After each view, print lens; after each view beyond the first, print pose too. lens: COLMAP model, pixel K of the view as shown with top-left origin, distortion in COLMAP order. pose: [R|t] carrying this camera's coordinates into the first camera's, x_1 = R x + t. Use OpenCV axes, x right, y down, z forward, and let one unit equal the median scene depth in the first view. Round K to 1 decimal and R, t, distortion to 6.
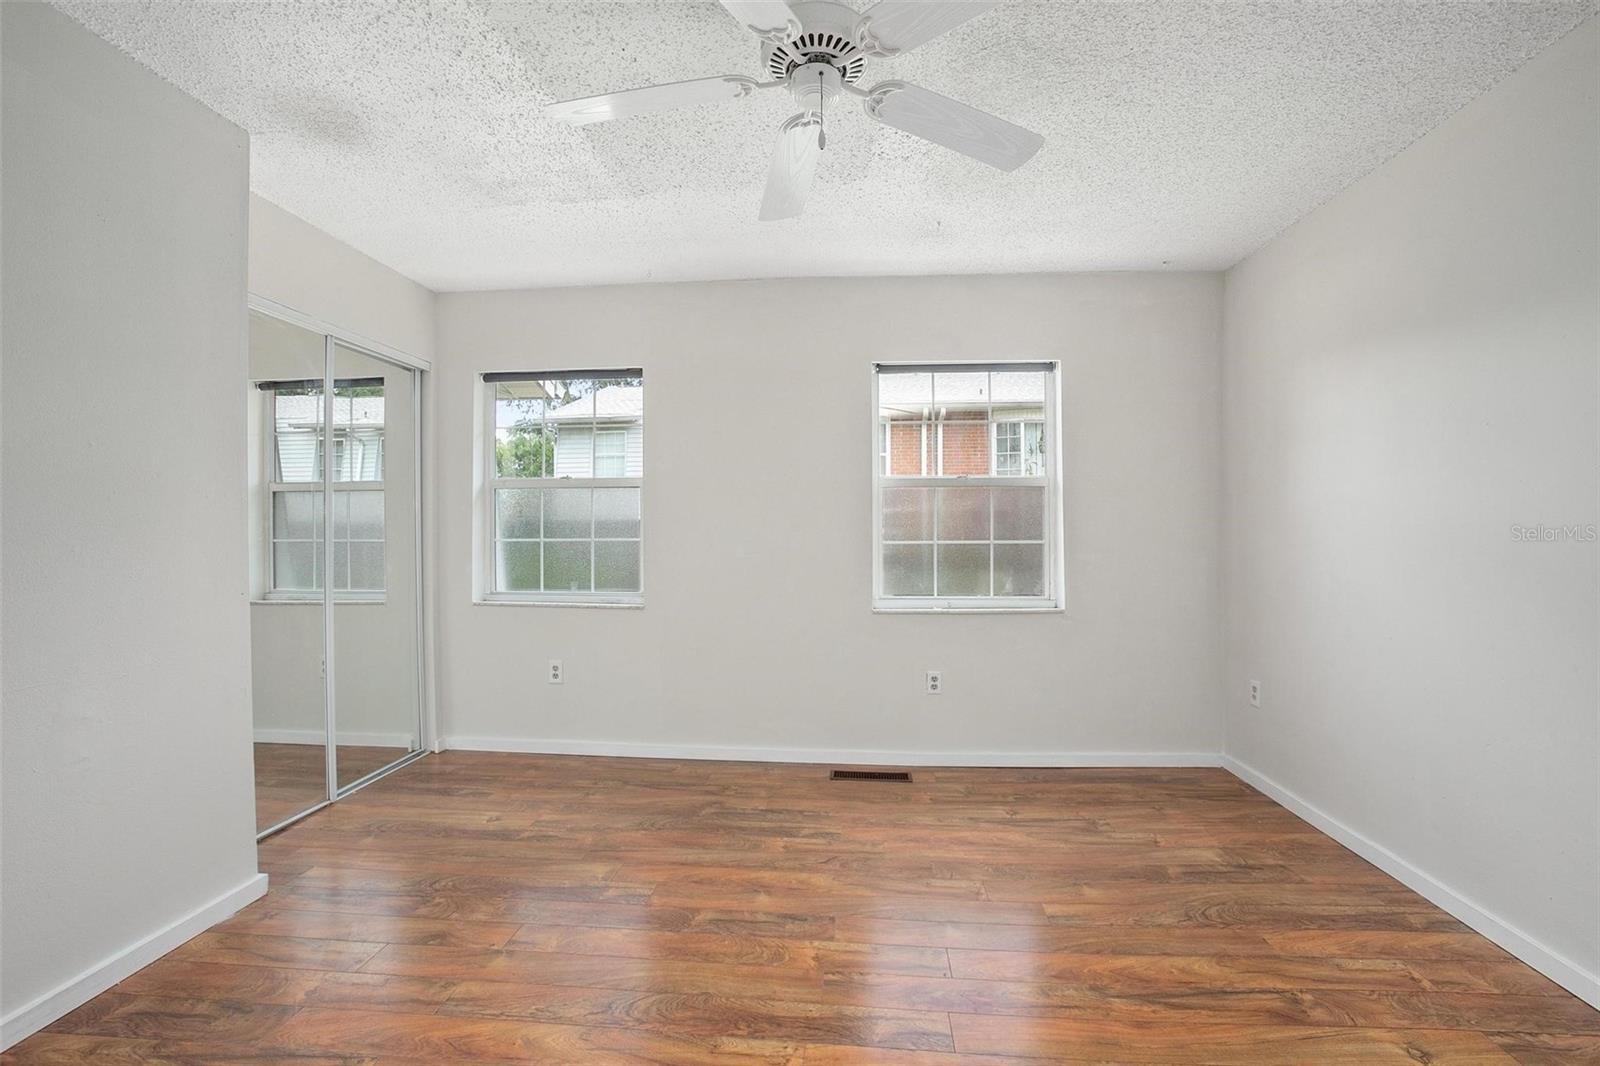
lens RADIAL K [[733.2, 0, 800.0], [0, 733.2, 533.0], [0, 0, 1]] dist [-0.059483, 0.021400]
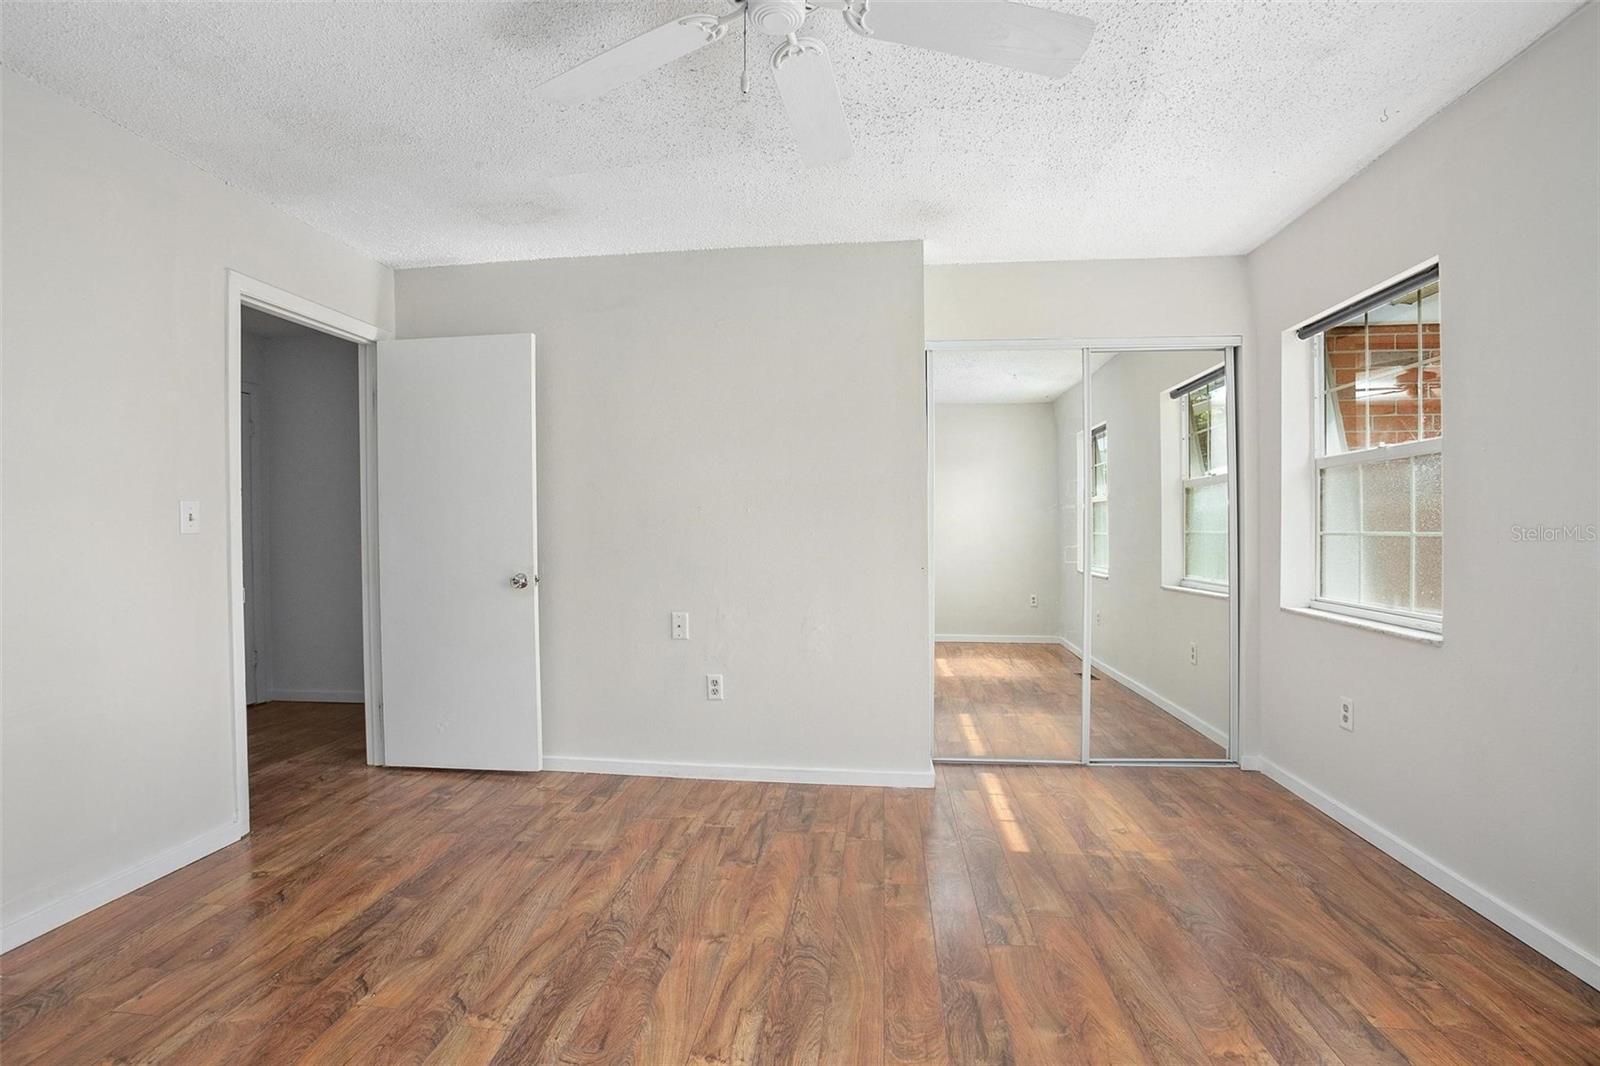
lens RADIAL K [[733.2, 0, 800.0], [0, 733.2, 533.0], [0, 0, 1]] dist [-0.059483, 0.021400]
pose [[-0.032487, 0.007322, -0.999445, 0.482616], [0.005014, 0.999962, 0.007163, 0.001712], [0.999460, -0.004779, -0.032523, 0.574551]]
